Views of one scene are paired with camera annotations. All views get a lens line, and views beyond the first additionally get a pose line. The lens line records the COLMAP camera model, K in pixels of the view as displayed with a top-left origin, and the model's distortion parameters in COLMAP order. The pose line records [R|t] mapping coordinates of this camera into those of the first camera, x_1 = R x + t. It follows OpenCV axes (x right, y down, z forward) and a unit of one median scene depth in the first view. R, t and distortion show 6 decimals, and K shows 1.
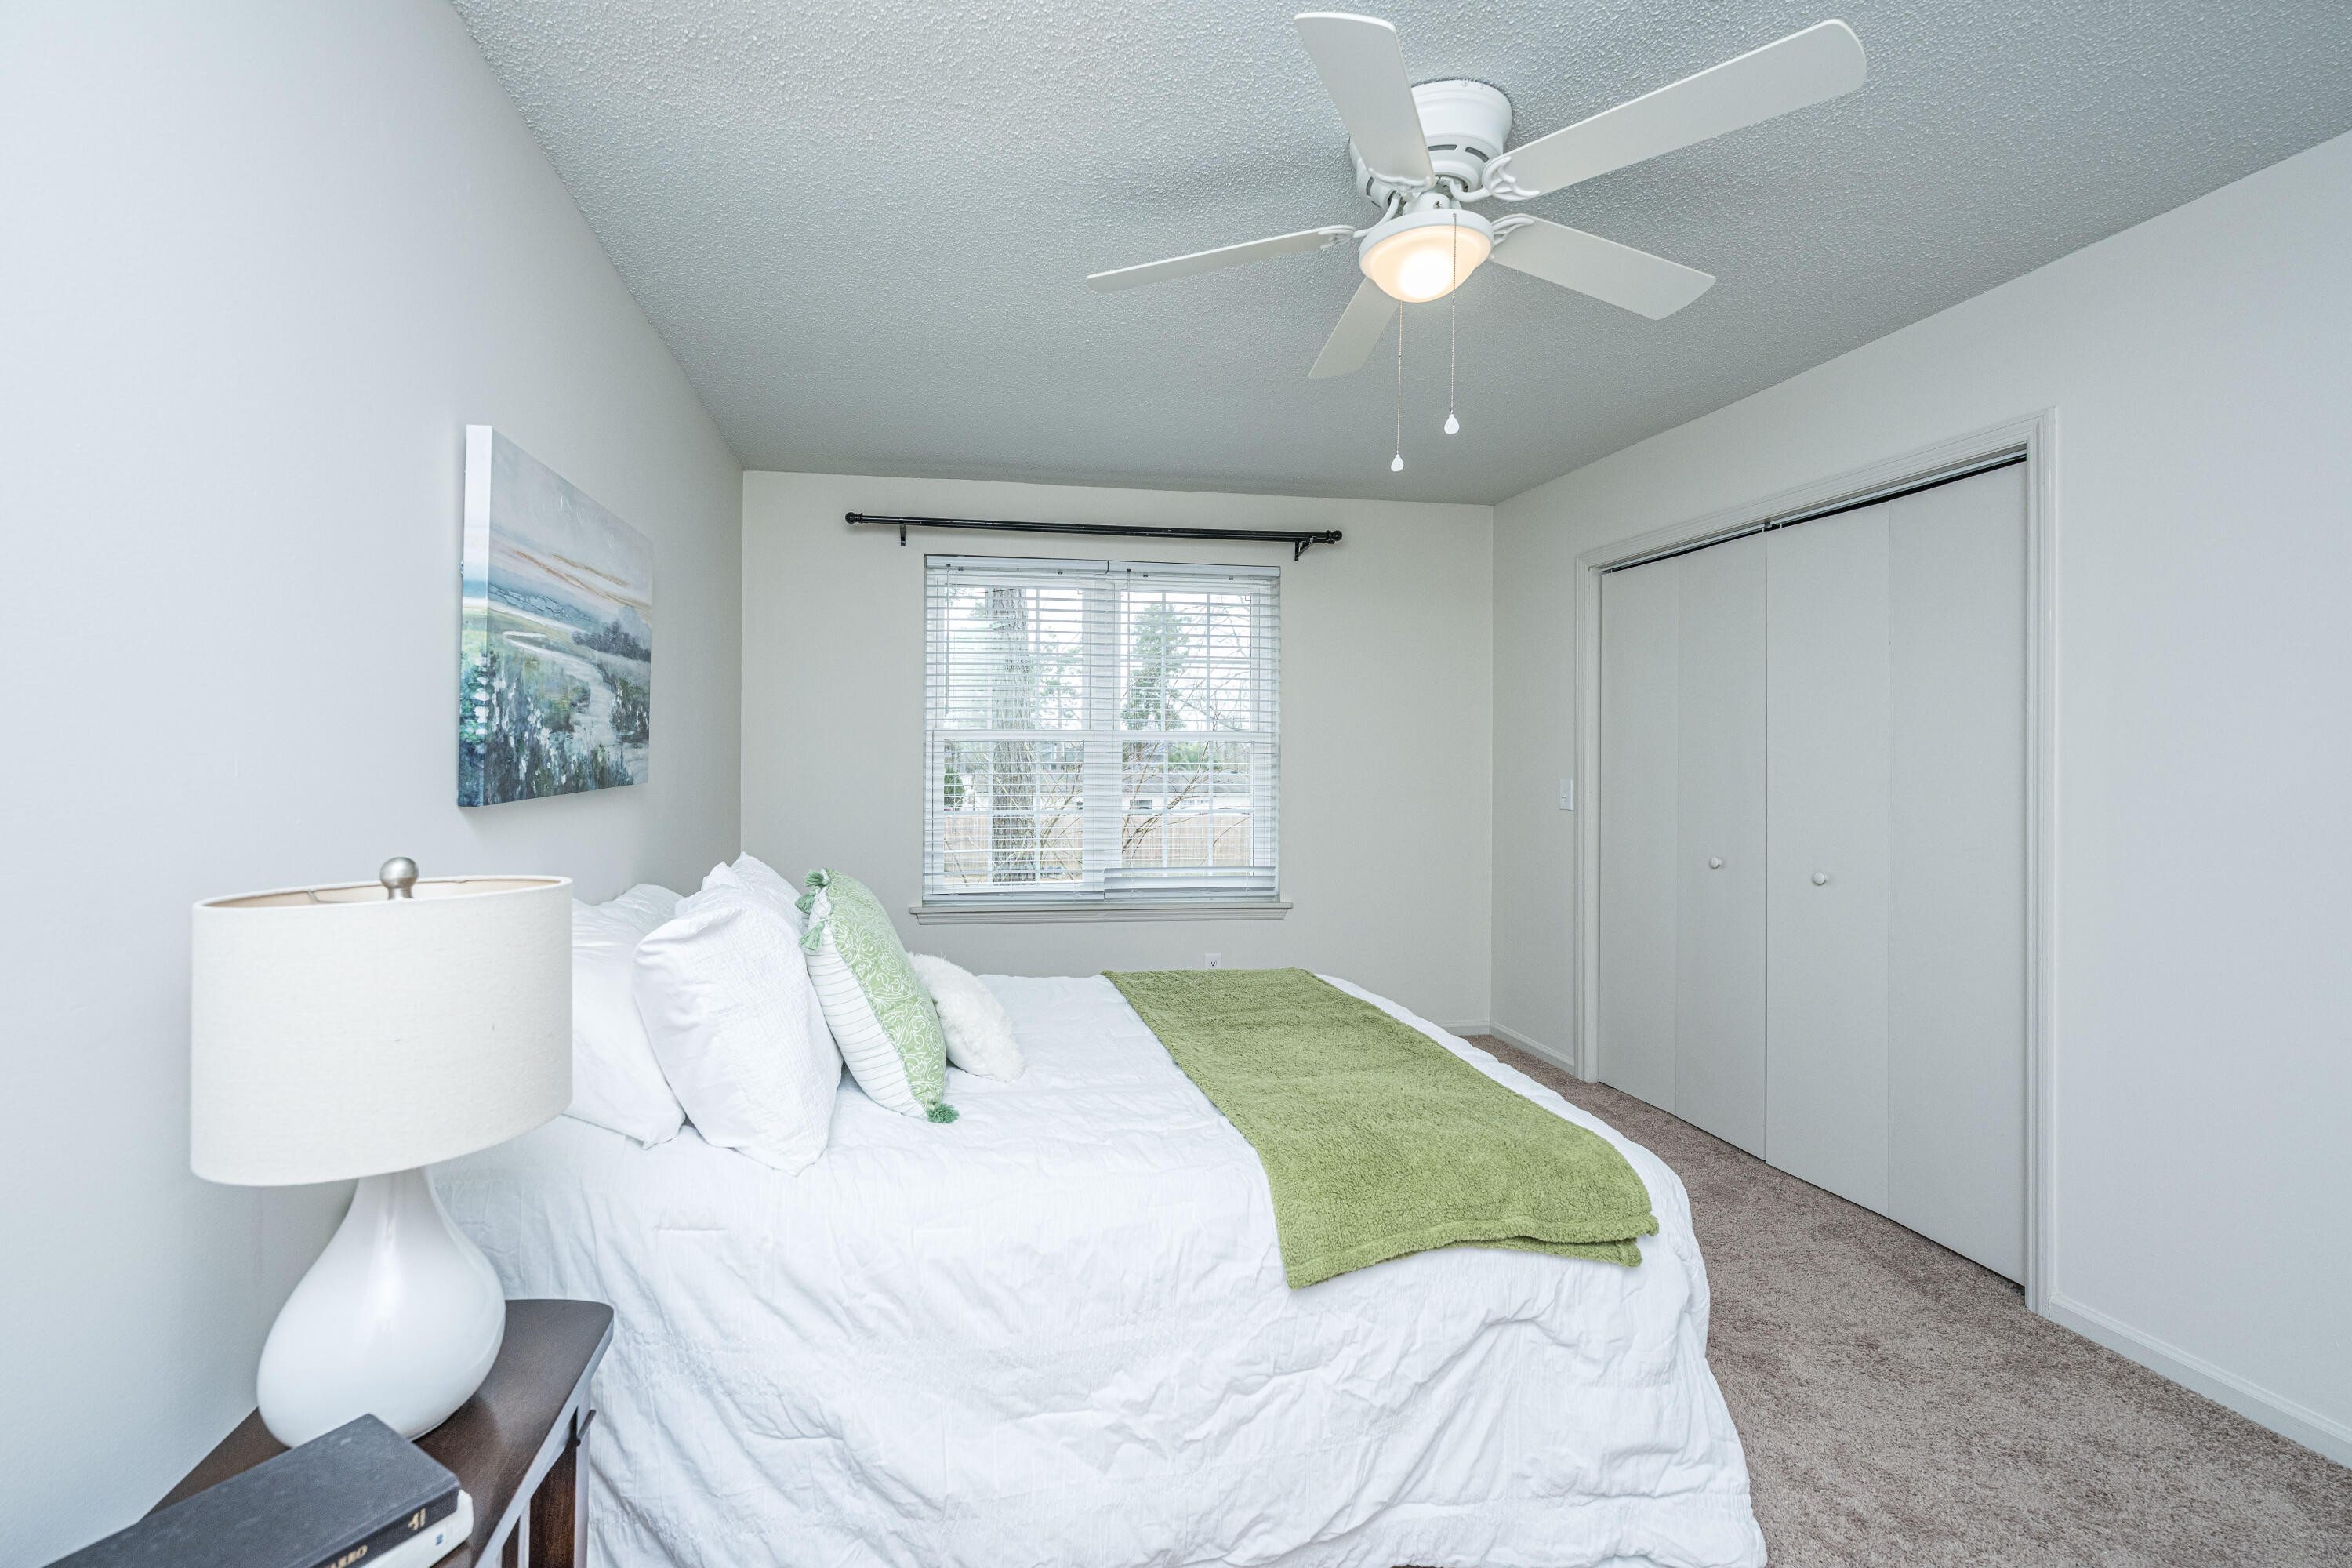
lens RADIAL K [[994.8, 0, 1179.8], [0, 994.8, 759.6], [0, 0, 1]] dist [-0.000804, -0.000061]
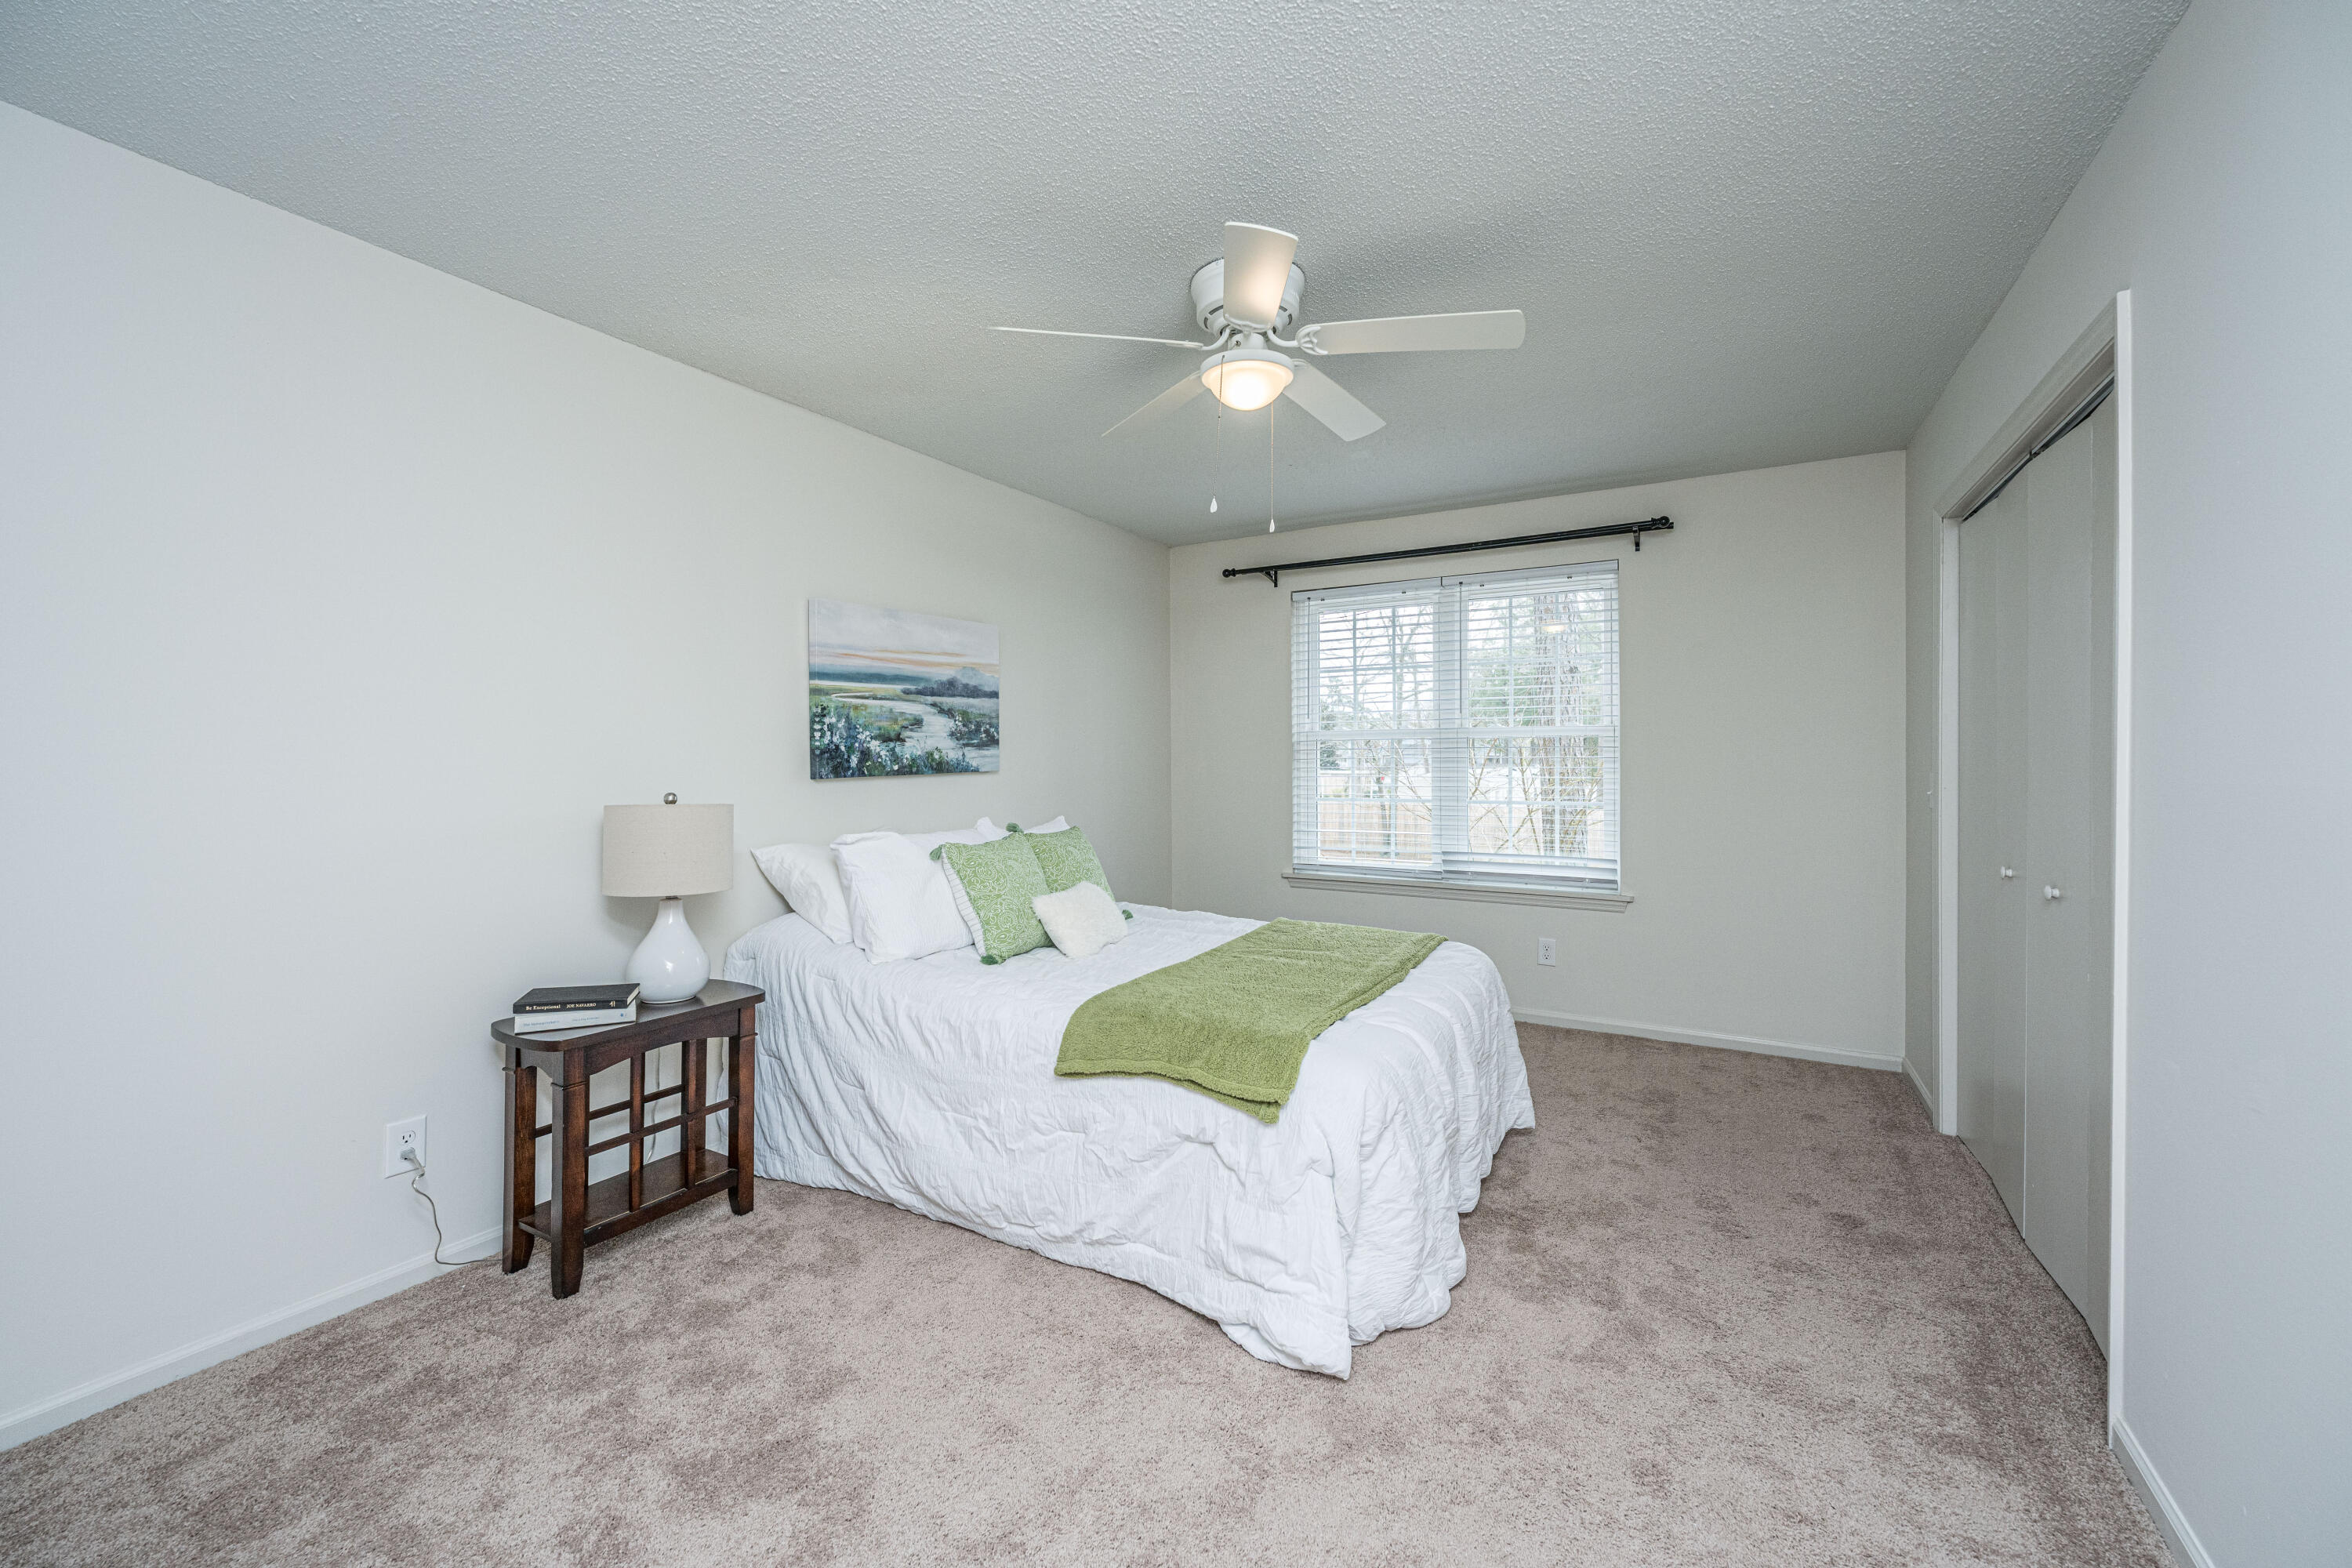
lens RADIAL K [[945.7, 0, 1155.1], [0, 945.7, 764.2], [0, 0, 1]] dist [0.000139, 0.000343]
pose [[0.774536, -0.003571, -0.632519, 0.811576], [0.008070, 0.999958, 0.004237, 0.009115], [0.632478, -0.008386, 0.774533, -0.068255]]
